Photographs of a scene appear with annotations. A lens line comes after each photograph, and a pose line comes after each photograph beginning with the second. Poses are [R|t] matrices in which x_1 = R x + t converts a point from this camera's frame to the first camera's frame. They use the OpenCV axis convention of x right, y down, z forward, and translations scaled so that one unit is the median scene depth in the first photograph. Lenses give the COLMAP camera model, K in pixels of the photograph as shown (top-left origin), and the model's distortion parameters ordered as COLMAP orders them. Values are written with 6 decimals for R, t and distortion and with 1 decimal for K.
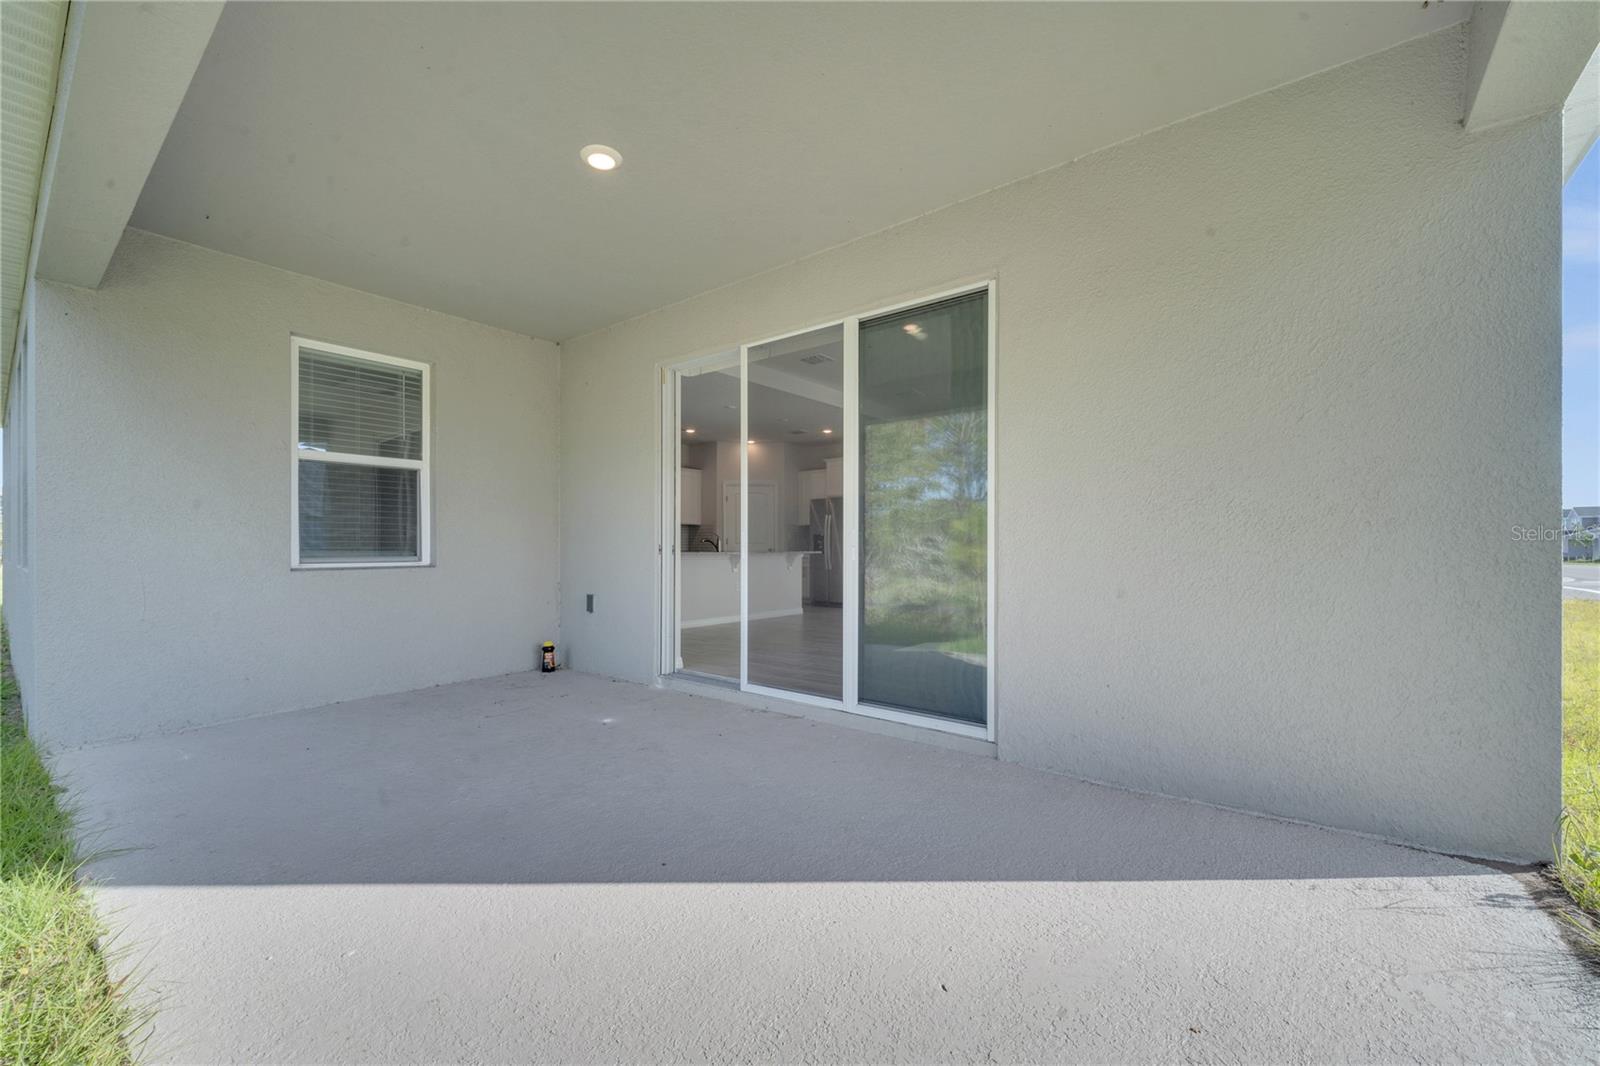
lens RADIAL K [[642.7, 0, 795.2], [0, 642.7, 541.8], [0, 0, 1]] dist [0.000835, 0.000032]
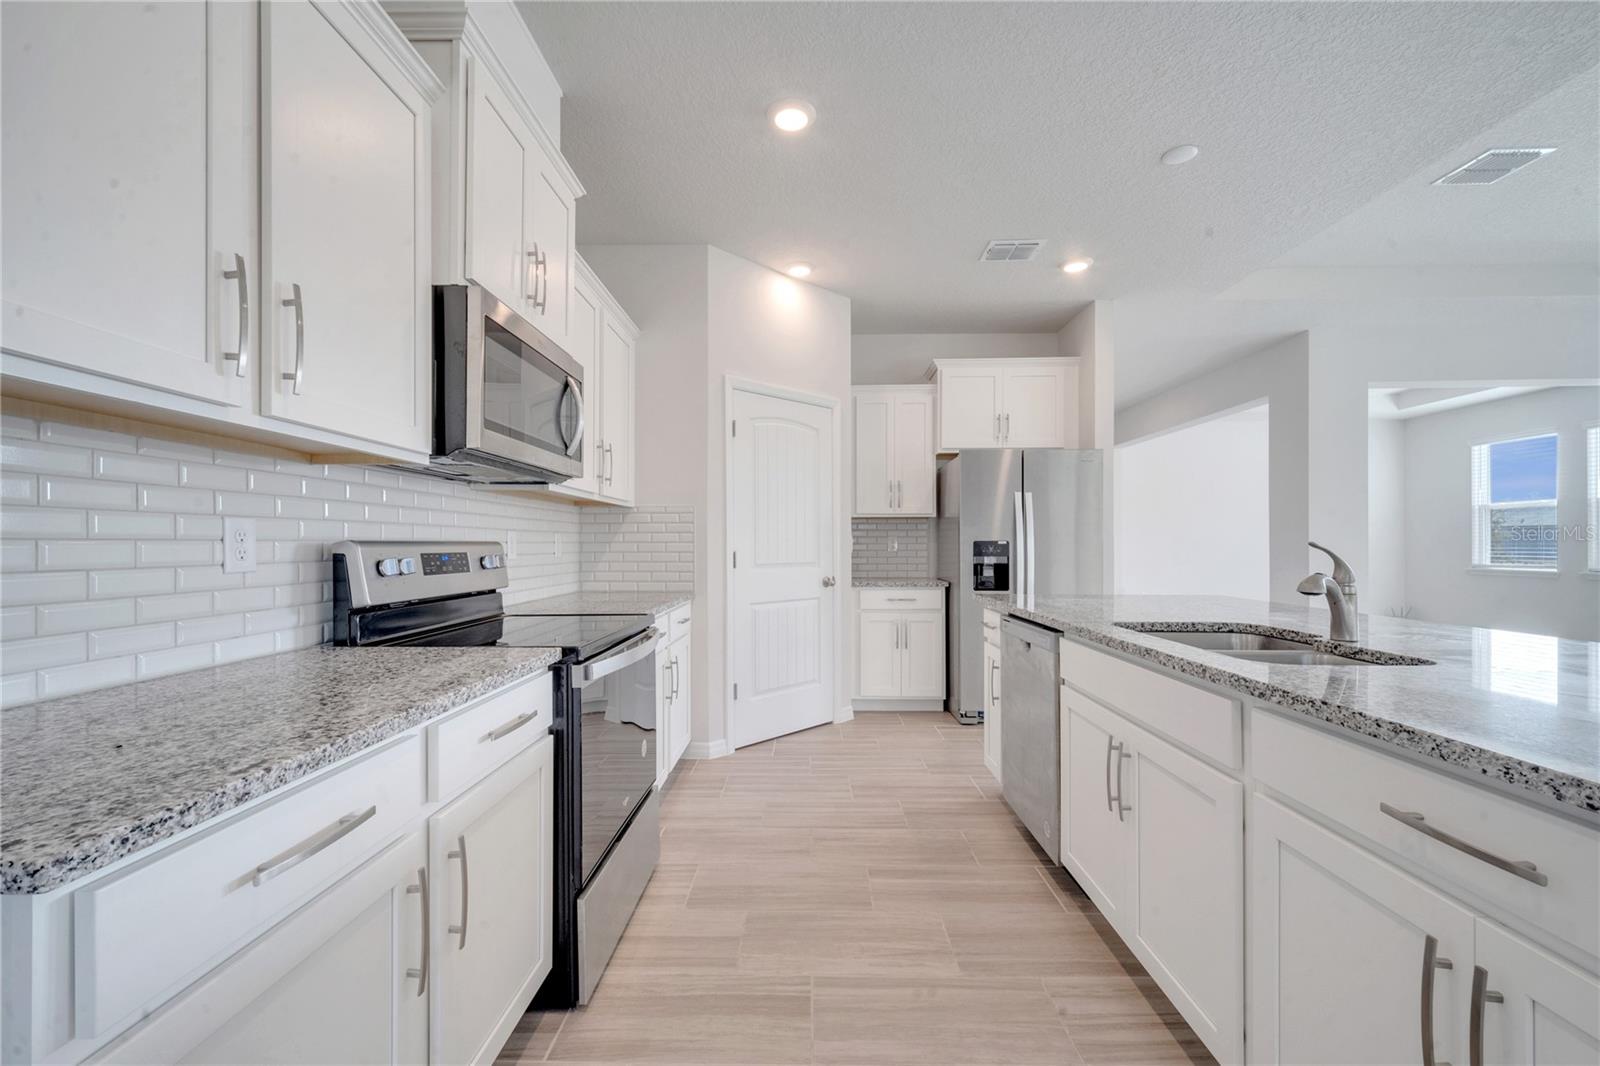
lens RADIAL K [[647.7, 0, 792.8], [0, 647.7, 547.6], [0, 0, 1]] dist [0.001499, 0.000057]
pose [[0.793801, -0.003664, 0.608166, -0.279874], [0.001110, 0.999989, 0.004576, -0.009111], [-0.608176, -0.002957, 0.793797, 0.726747]]
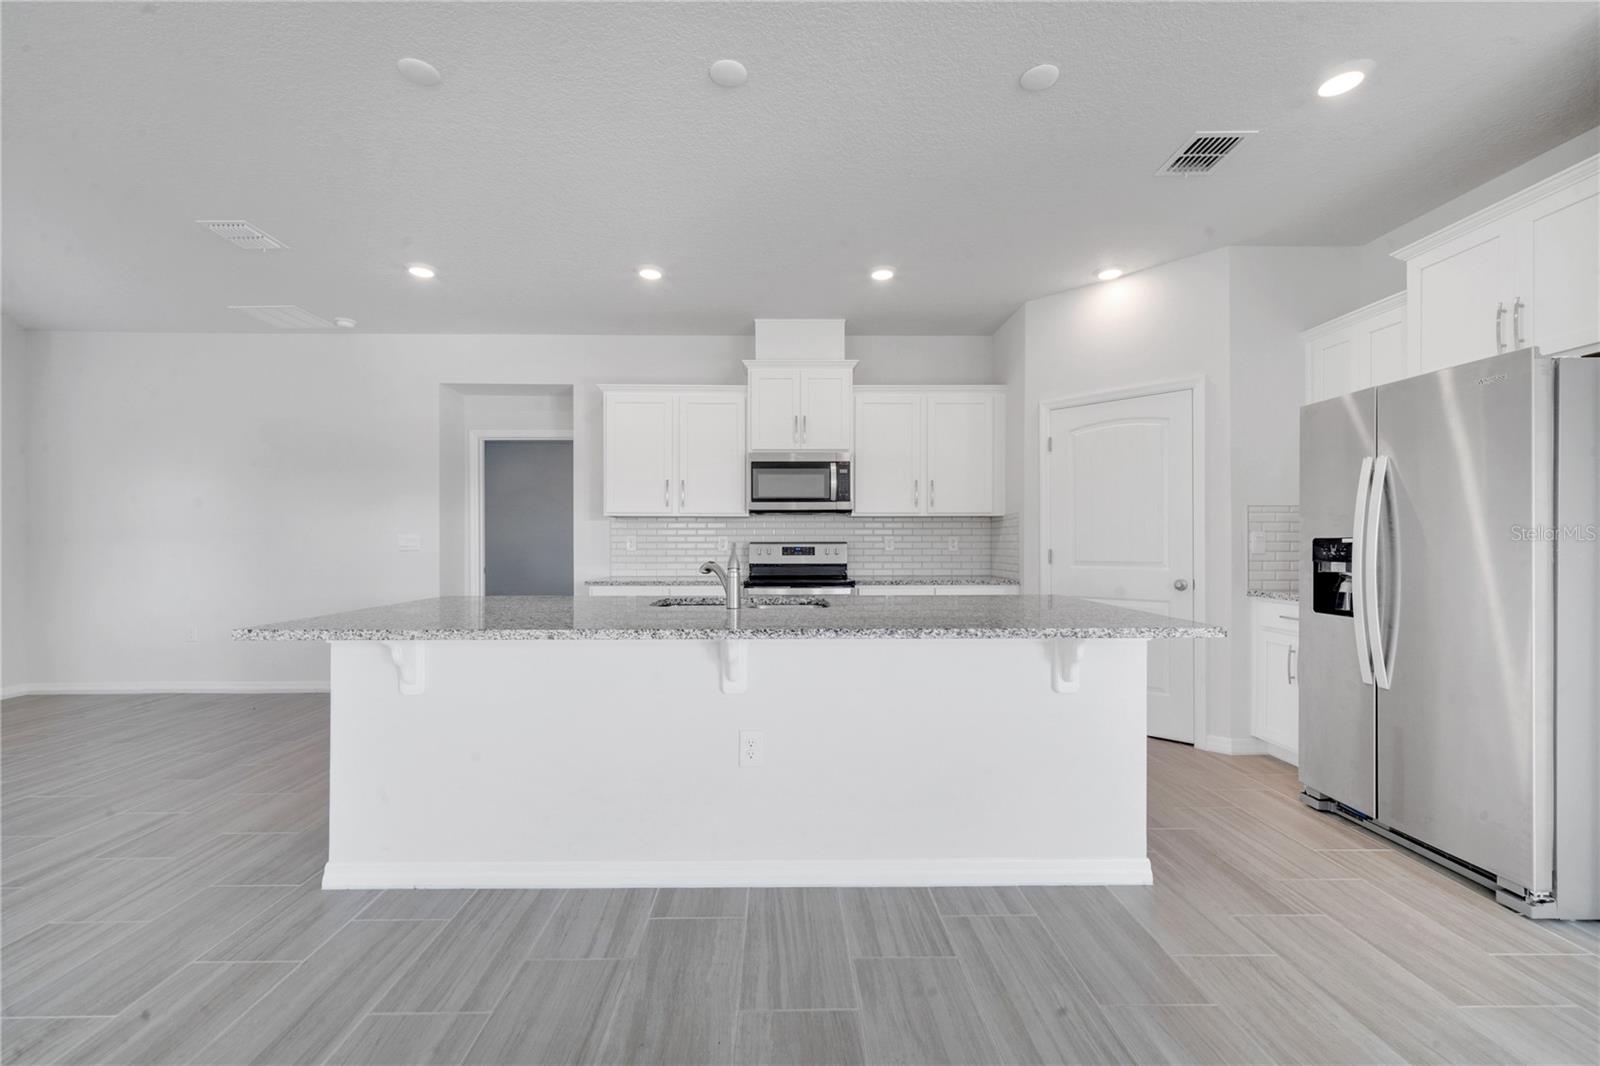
lens RADIAL K [[667.3, 0, 800.0], [0, 667.3, 533.0], [0, 0, 1]] dist [0.019933, -0.000033]
pose [[0.641209, -0.012016, -0.767272, 0.100602], [0.002690, 0.999906, -0.013411, -0.010215], [0.767361, 0.006535, 0.641182, 0.636985]]
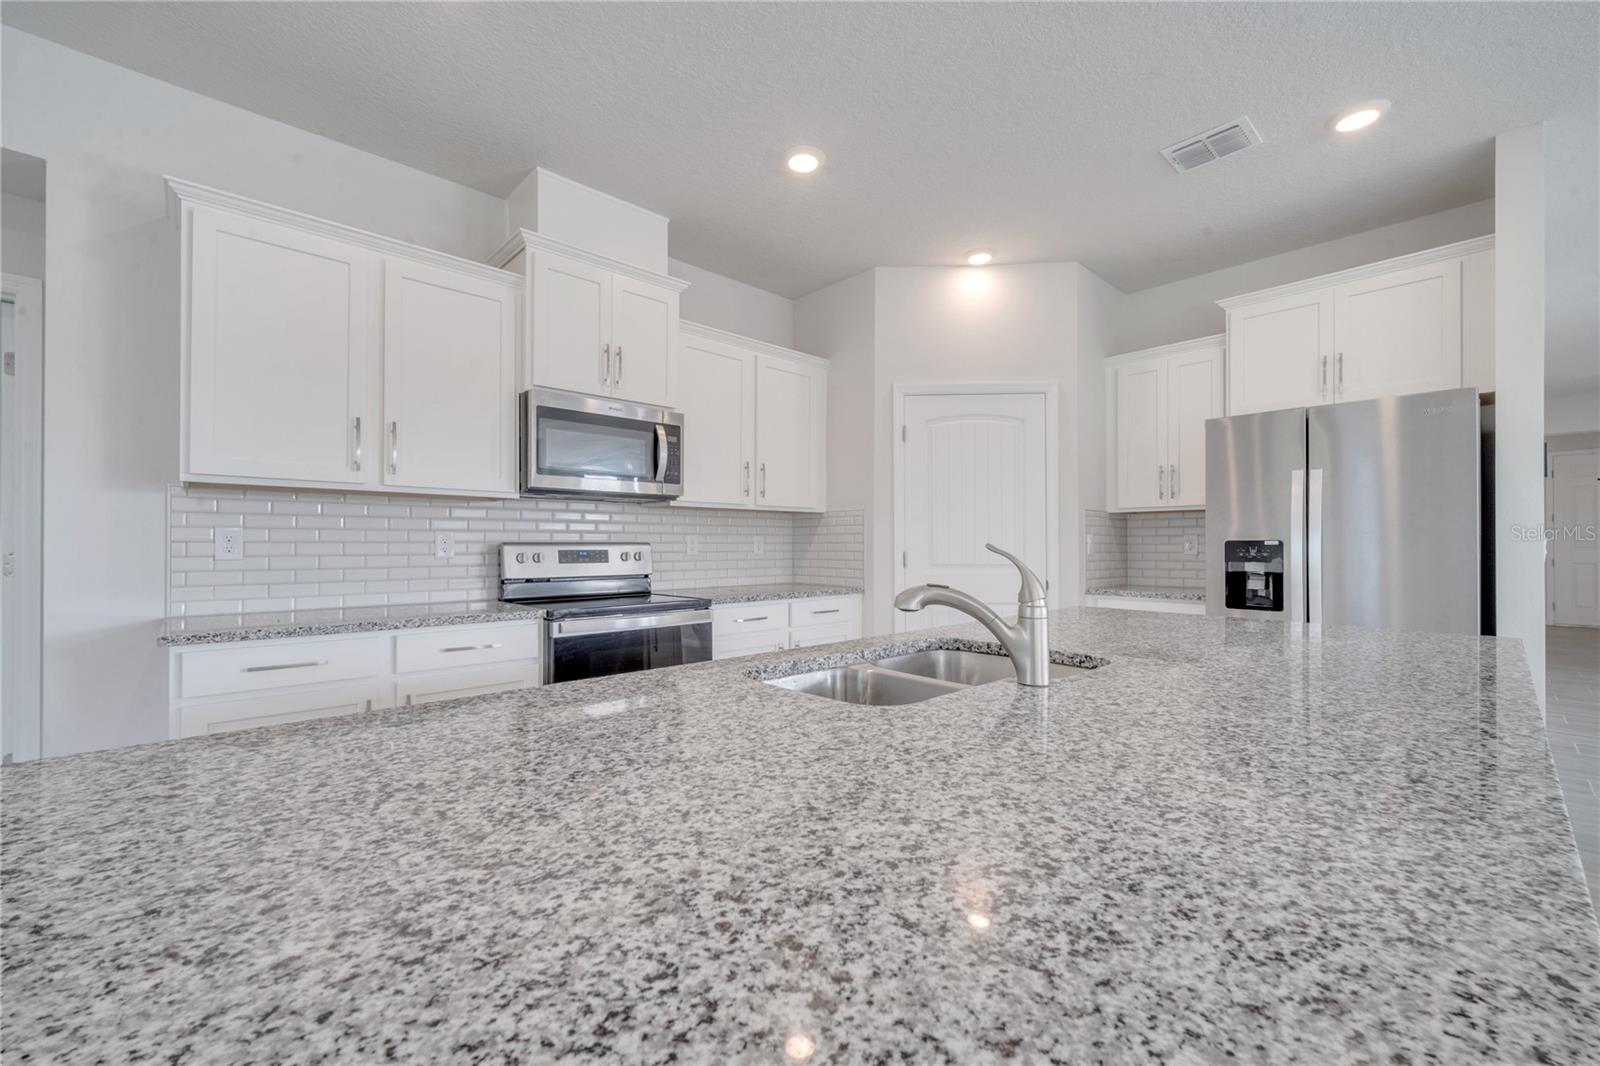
lens RADIAL K [[636.3, 0, 794.9], [0, 636.3, 546.1], [0, 0, 1]] dist [0.002663, 0.000037]
pose [[0.989187, 0.001111, -0.146655, -0.114286], [-0.000588, 0.999993, 0.003609, -0.009622], [0.146658, -0.003484, 0.989181, 0.663450]]
